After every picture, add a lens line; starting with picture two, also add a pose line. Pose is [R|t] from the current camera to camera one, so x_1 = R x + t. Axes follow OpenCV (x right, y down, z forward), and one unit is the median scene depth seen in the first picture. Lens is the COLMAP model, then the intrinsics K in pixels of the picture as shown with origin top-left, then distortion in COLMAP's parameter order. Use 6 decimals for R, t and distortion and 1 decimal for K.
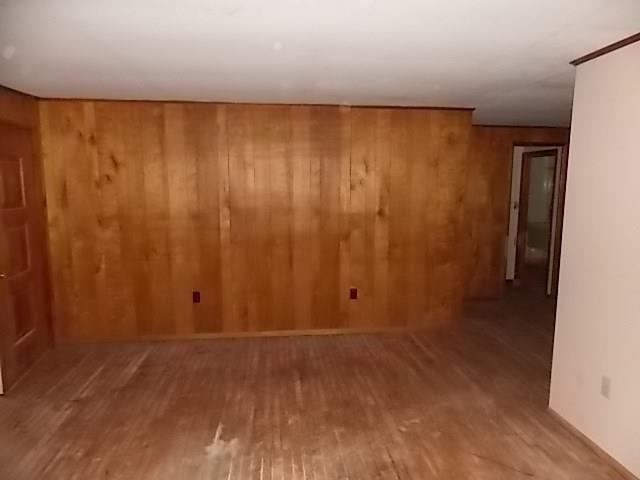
lens RADIAL K [[424.7, 0, 320.0], [0, 424.7, 240.0], [0, 0, 1]] dist [0.010590, 0.000943]
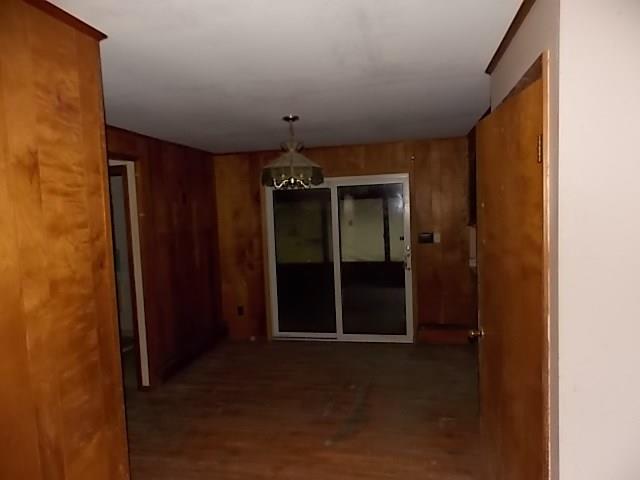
lens RADIAL K [[424.7, 0, 320.0], [0, 424.7, 240.0], [0, 0, 1]] dist [0.010590, 0.000943]
pose [[0.305829, -0.090399, 0.947785, 0.025490], [0.171958, 0.984356, 0.038400, -0.096086], [-0.936429, 0.151235, 0.316589, 0.680564]]
